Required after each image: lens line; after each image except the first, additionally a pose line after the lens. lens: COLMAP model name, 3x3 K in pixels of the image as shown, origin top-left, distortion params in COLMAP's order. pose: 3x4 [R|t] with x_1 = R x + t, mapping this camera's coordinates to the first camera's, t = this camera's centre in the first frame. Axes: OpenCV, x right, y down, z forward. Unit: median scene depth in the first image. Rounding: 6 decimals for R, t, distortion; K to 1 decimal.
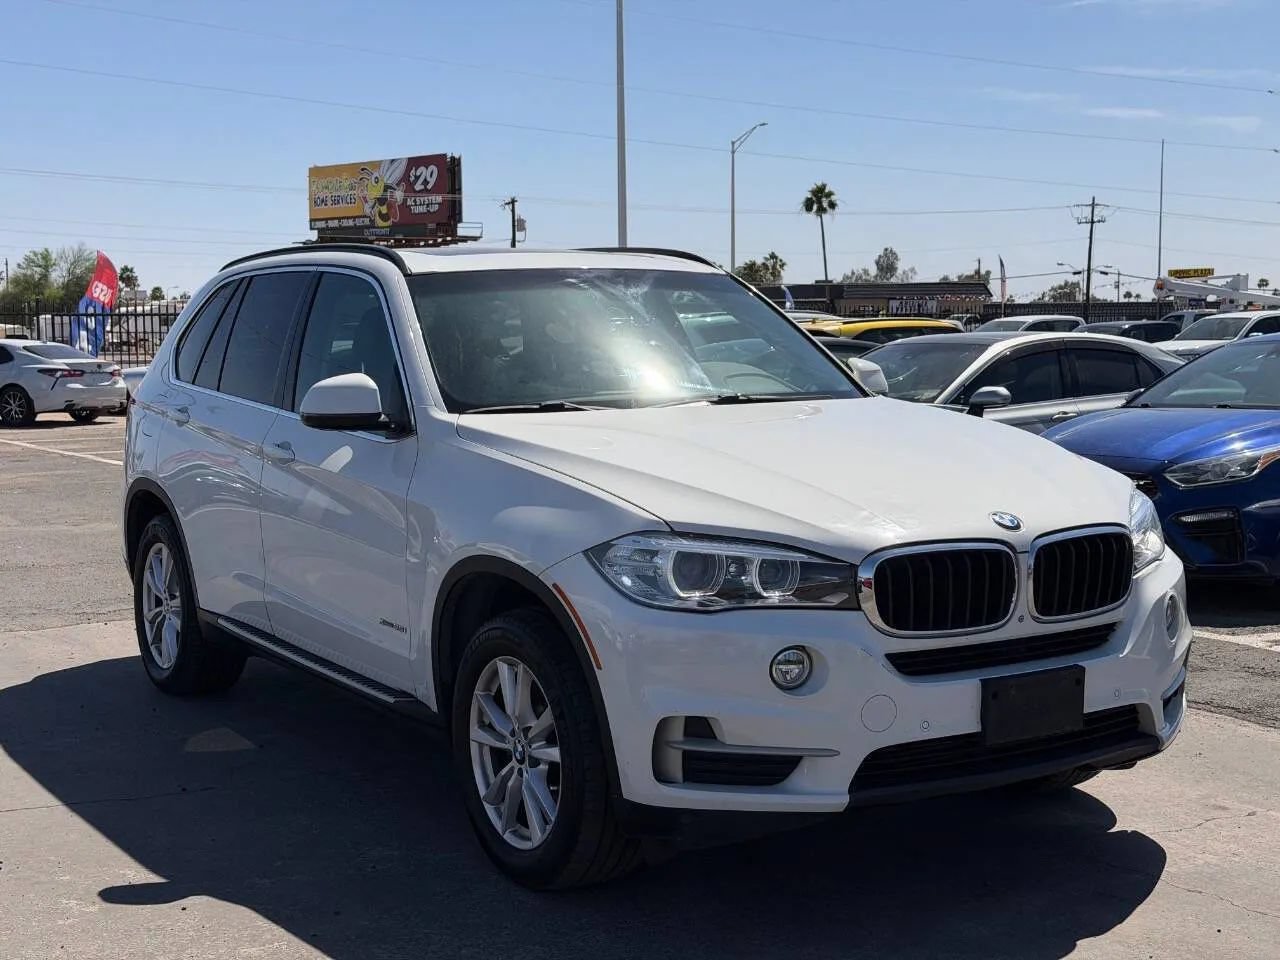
lens RADIAL K [[1789.7, 0, 633.4], [0, 1789.7, 486.2], [0, 0, 1]] dist [0.128223, 0.000000]
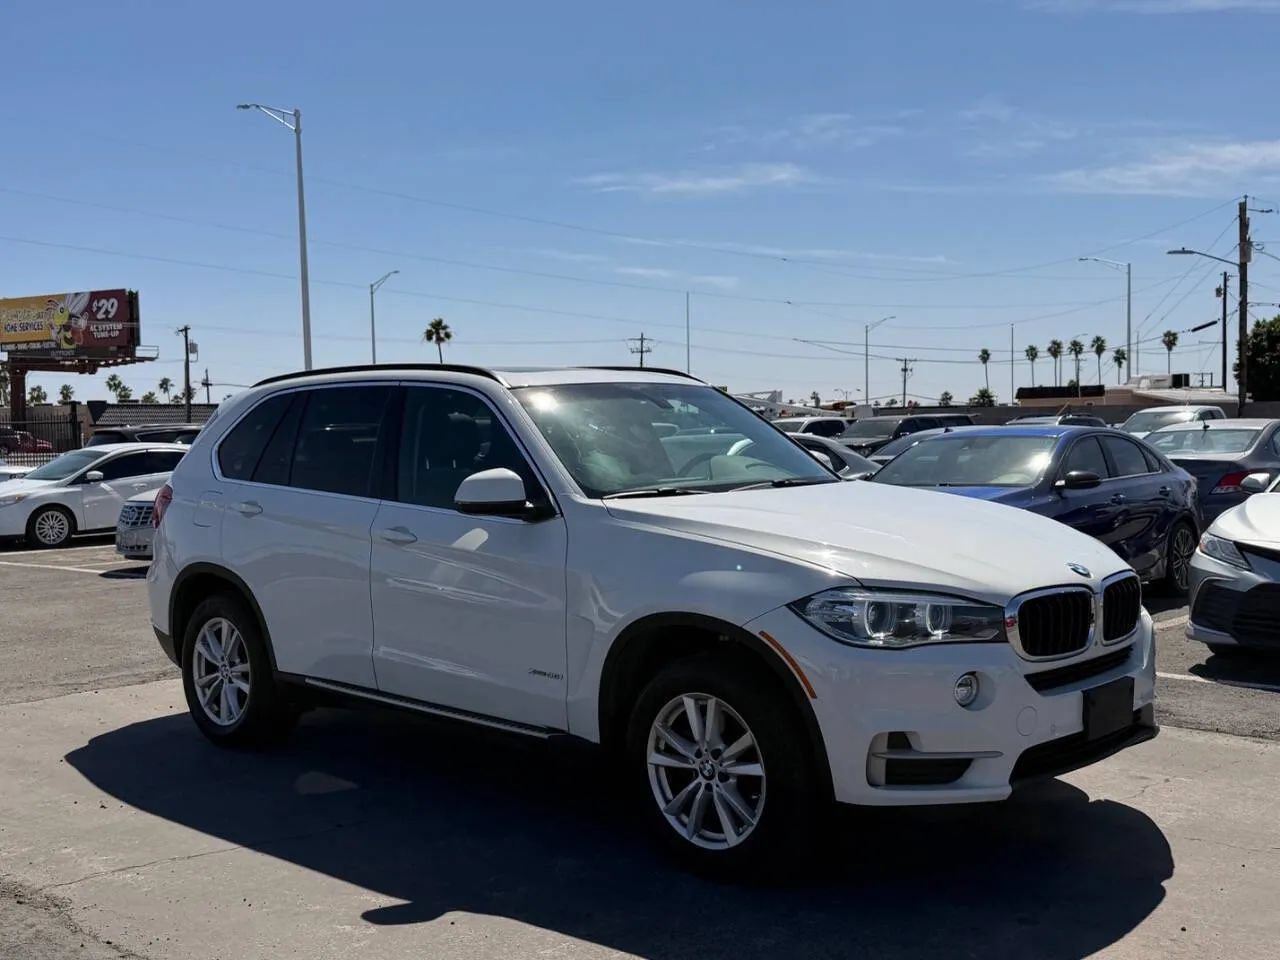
lens RADIAL K [[1408.5, 0, 634.7], [0, 1408.5, 478.9], [0, 0, 1]] dist [0.094178, 0.000000]
pose [[0.967056, -0.017566, 0.253957, -0.343724], [0.031317, 0.998248, -0.050204, -0.005021], [-0.252630, 0.056503, 0.965912, 0.058364]]
